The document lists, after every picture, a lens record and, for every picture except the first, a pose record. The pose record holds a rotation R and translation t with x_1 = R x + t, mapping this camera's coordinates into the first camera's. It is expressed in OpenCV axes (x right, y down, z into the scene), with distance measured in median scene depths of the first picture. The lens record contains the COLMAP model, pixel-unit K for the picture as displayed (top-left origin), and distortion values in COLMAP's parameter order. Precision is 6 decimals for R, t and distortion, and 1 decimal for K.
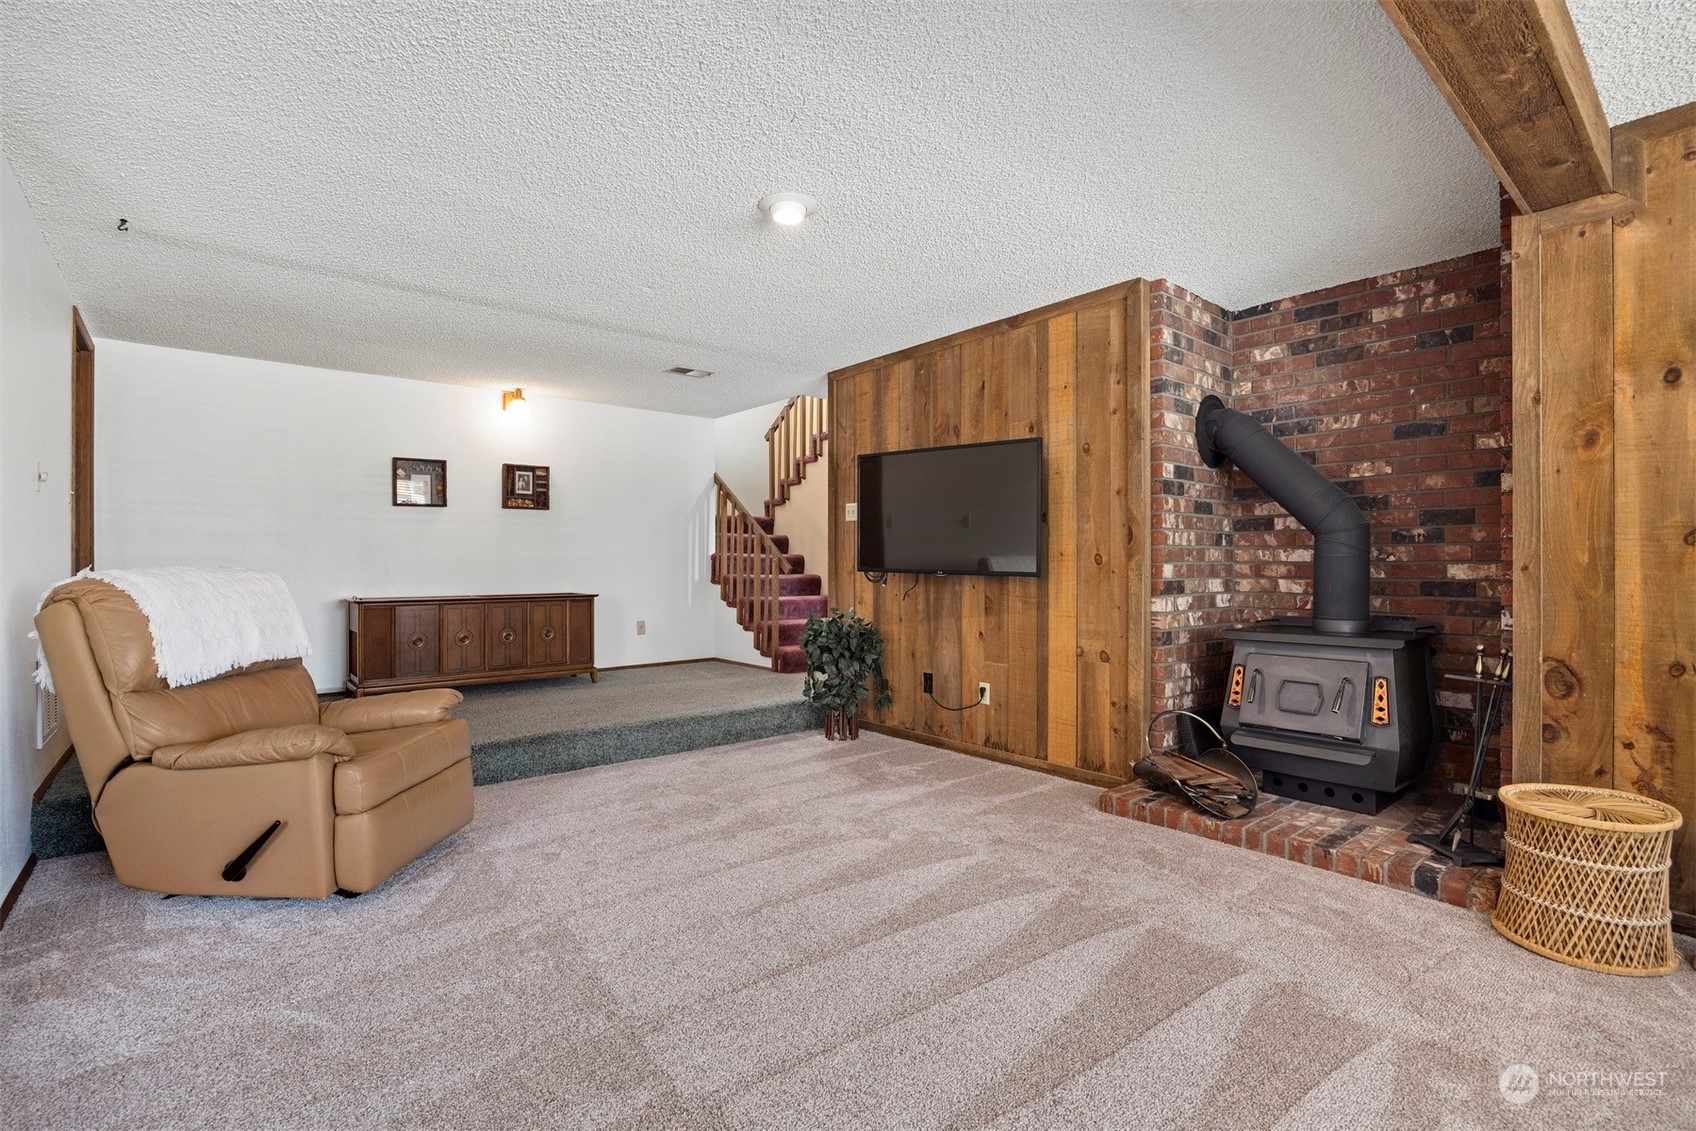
lens RADIAL K [[784.5, 0, 866.5], [0, 784.5, 563.2], [0, 0, 1]] dist [-0.004136, -0.000405]
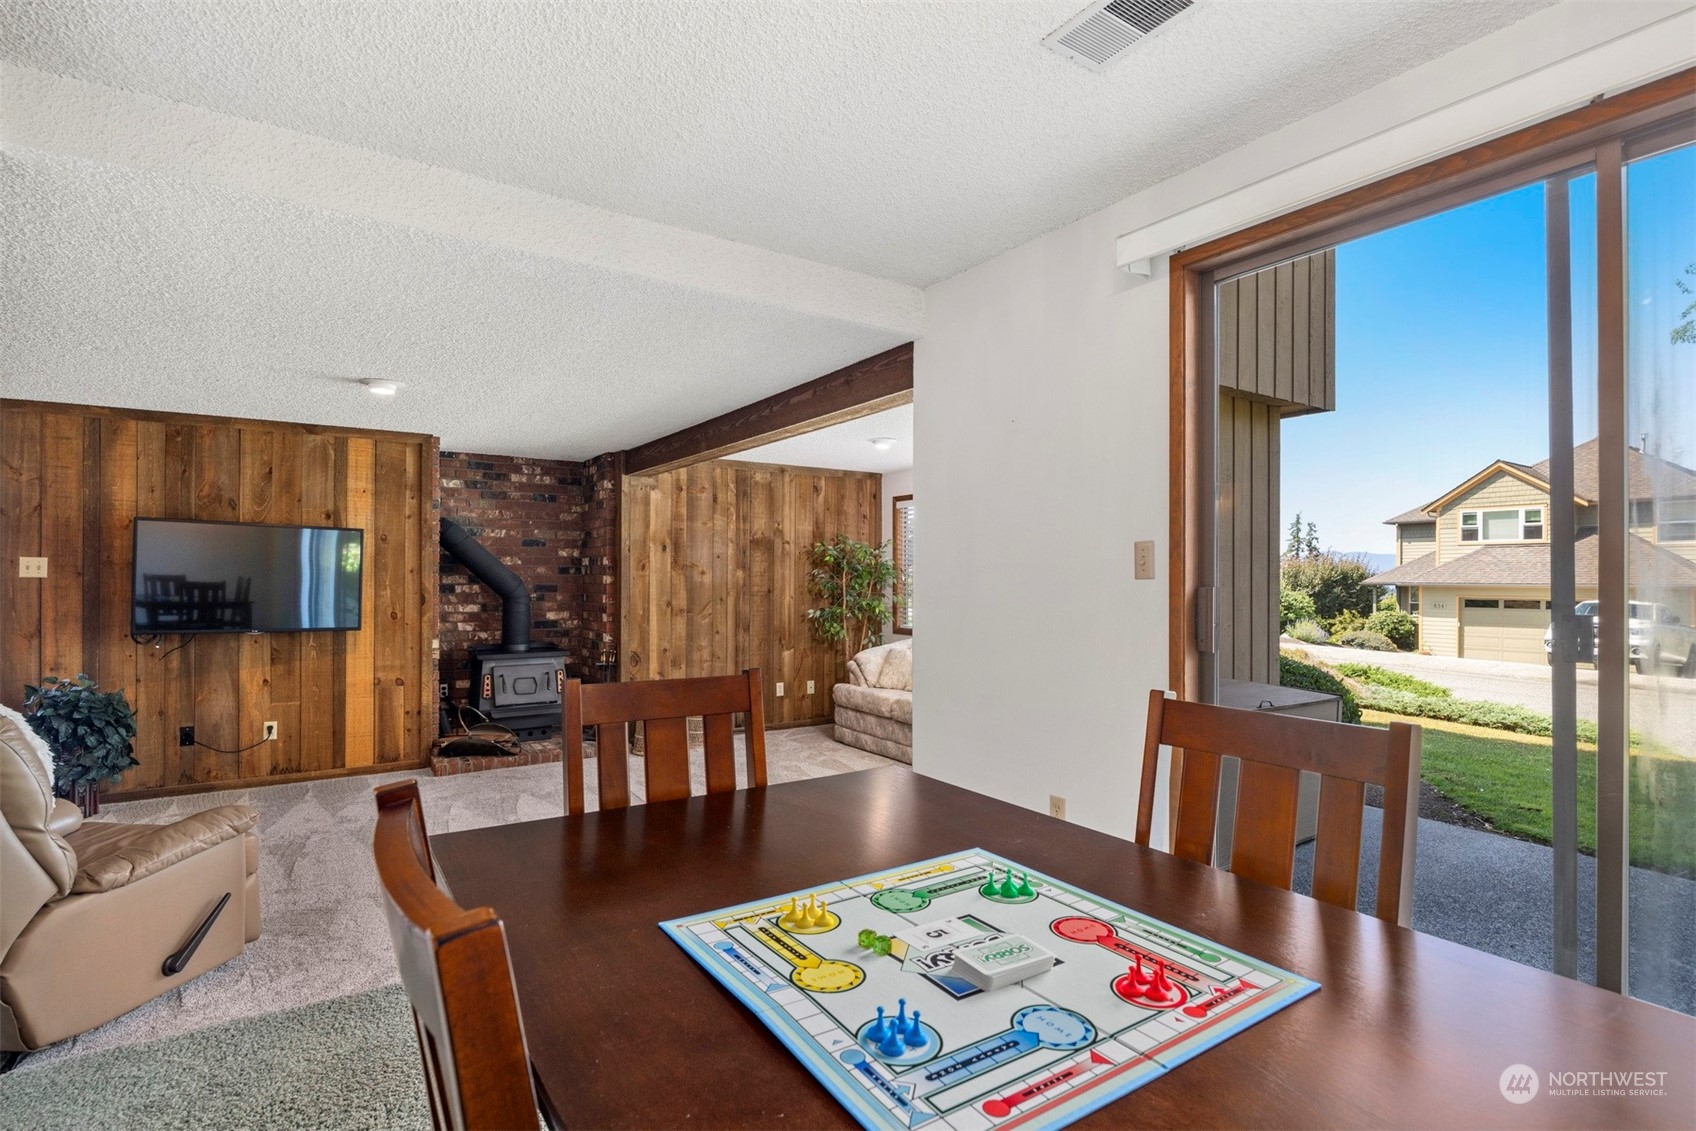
lens RADIAL K [[826.0, 0, 842.5], [0, 826.0, 577.7], [0, 0, 1]] dist [-0.004781, 0.000180]
pose [[0.131406, 0.001199, 0.991328, -1.033141], [-0.005750, 0.999983, -0.000448, -0.074390], [-0.991312, -0.005641, 0.131411, -0.023018]]
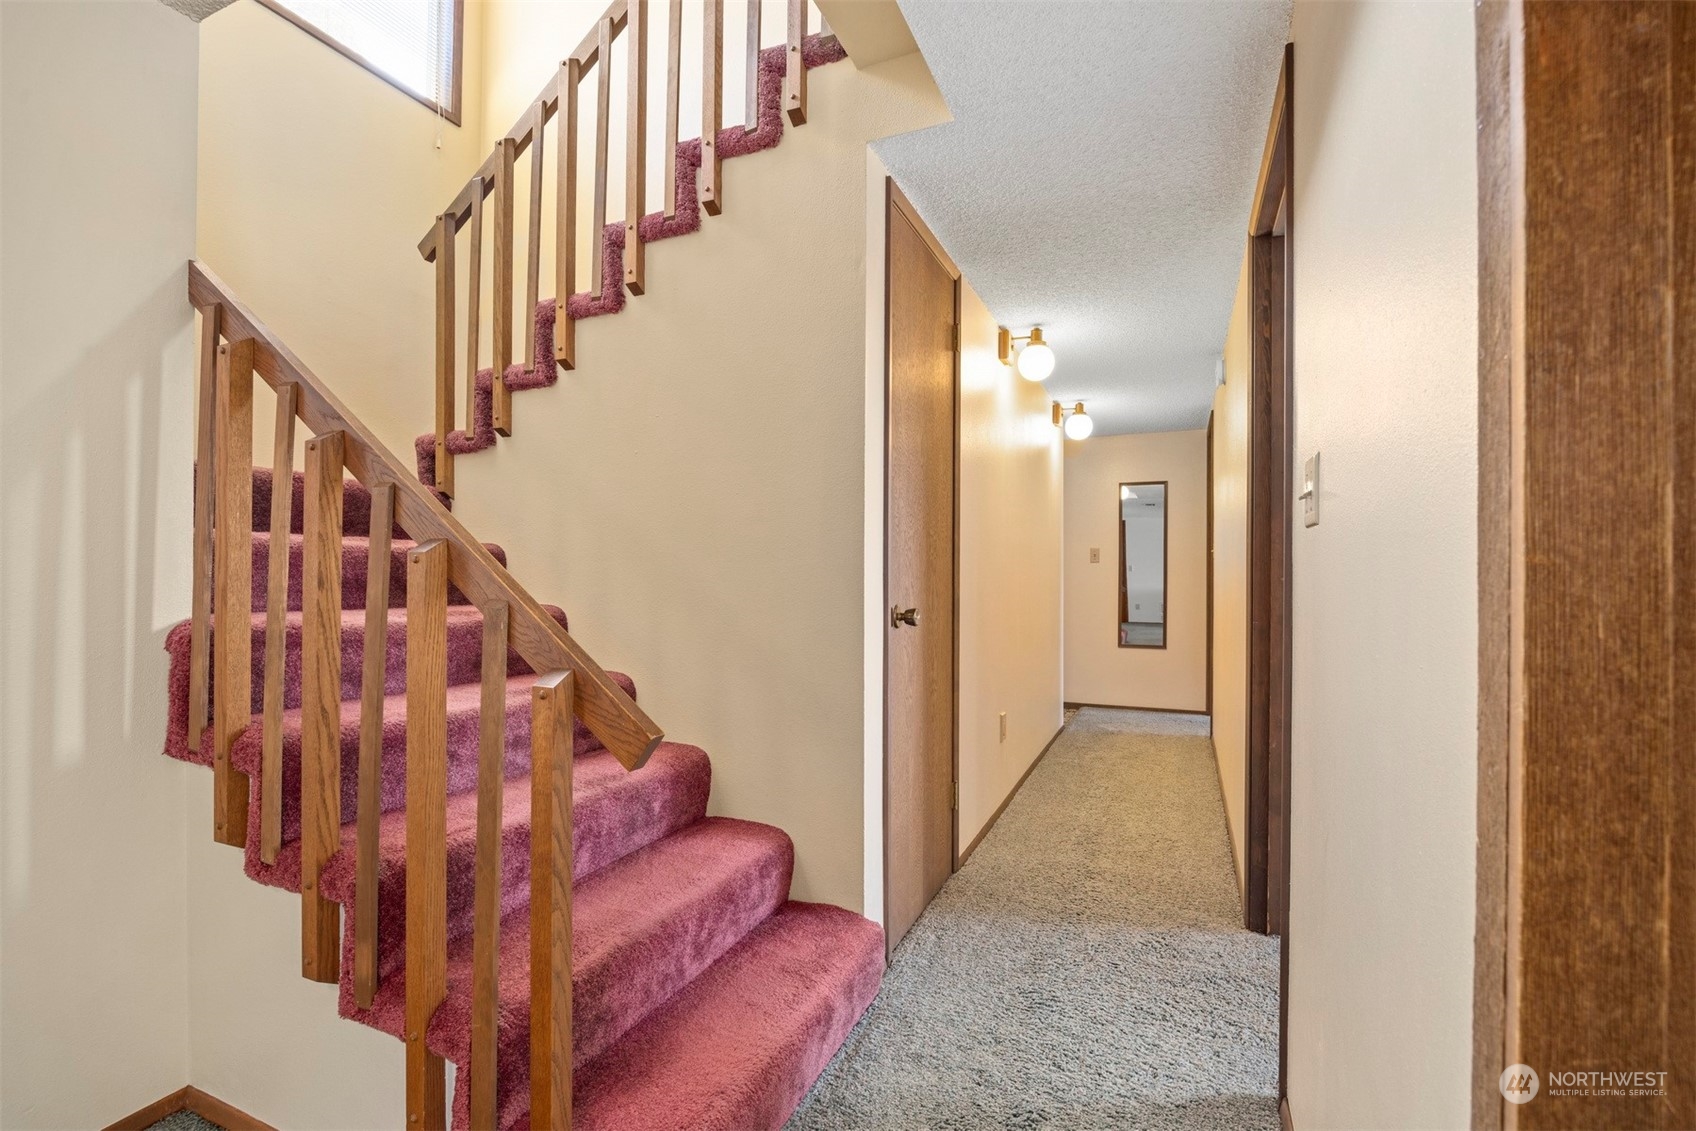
lens RADIAL K [[739.5, 0, 852.1], [0, 739.5, 570.4], [0, 0, 1]] dist [-0.001597, -0.000072]
pose [[0.903794, 0.001423, 0.427965, -0.194650], [-0.003536, 0.999985, 0.004142, -0.048535], [-0.427953, -0.005257, 0.903786, 1.259993]]
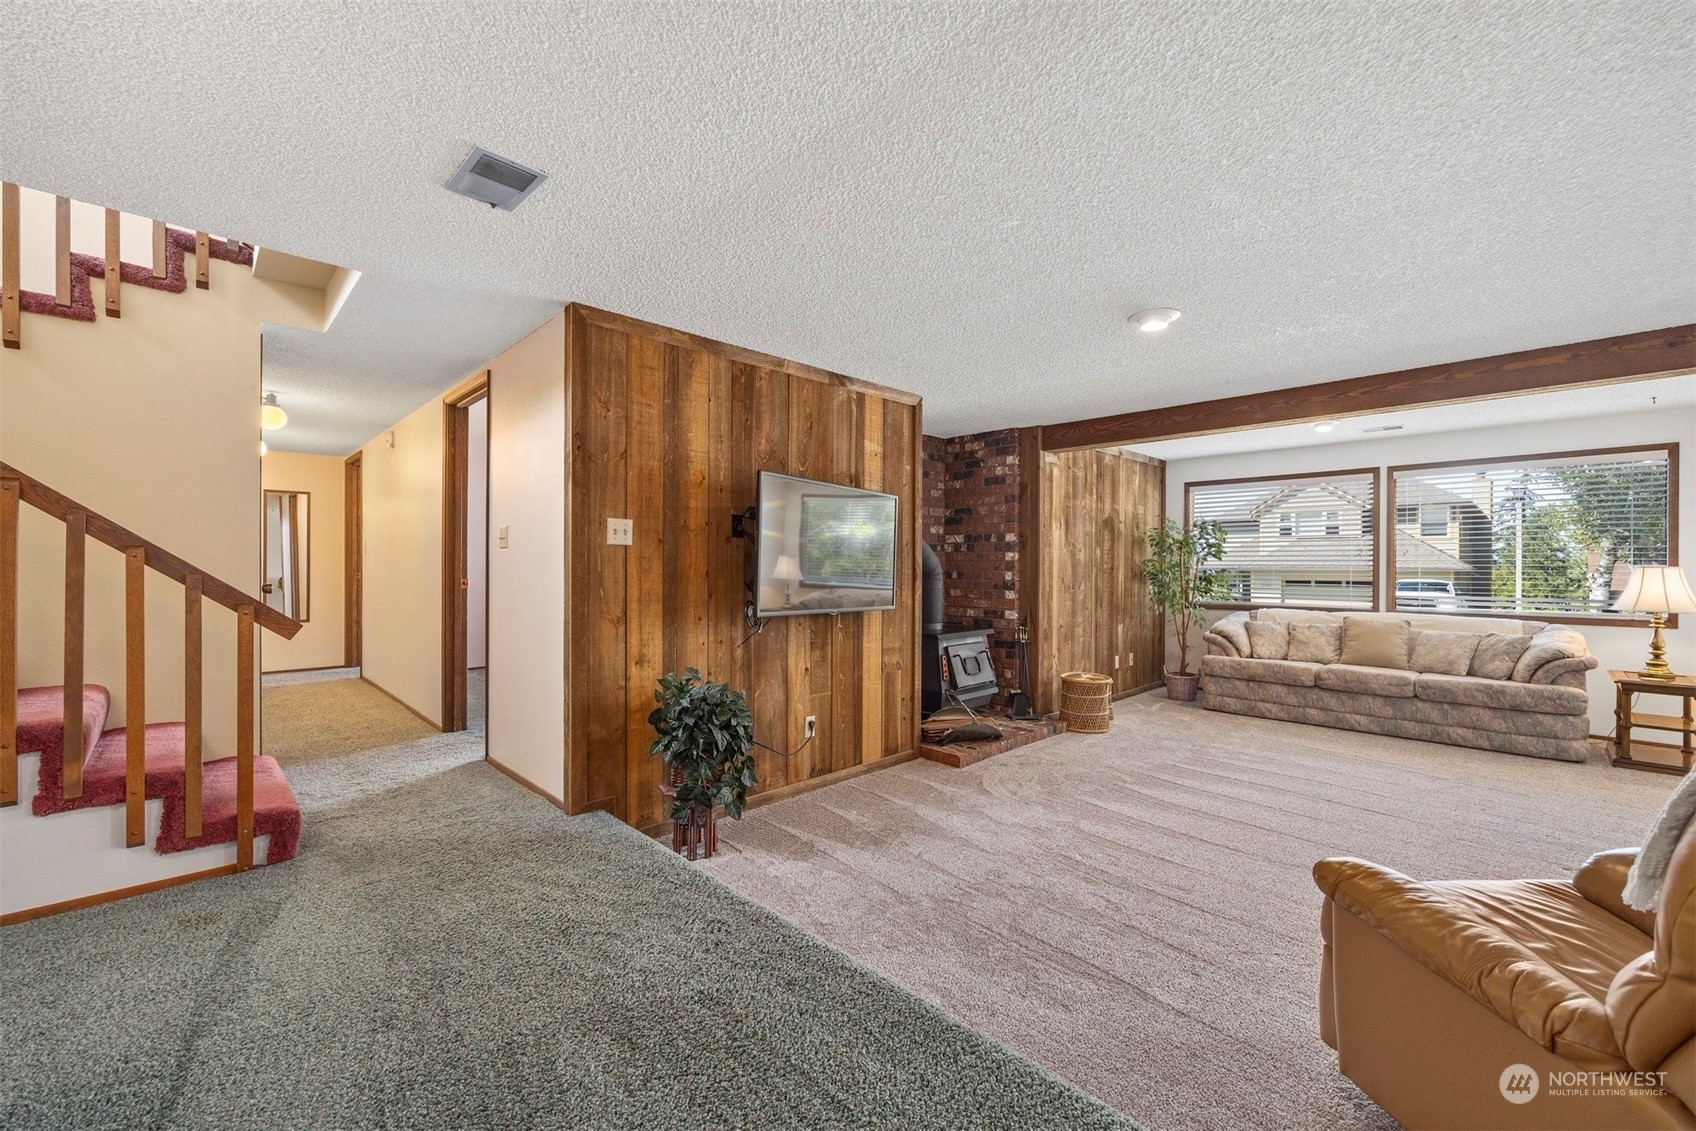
lens RADIAL K [[678.8, 0, 848.0], [0, 678.8, 565.5], [0, 0, 1]] dist [0.000086, 0.000070]
pose [[-0.060161, -0.000962, 0.998188, -0.783559], [-0.007247, 0.999974, 0.000527, -0.048154], [-0.998162, -0.007203, -0.060166, 1.067605]]
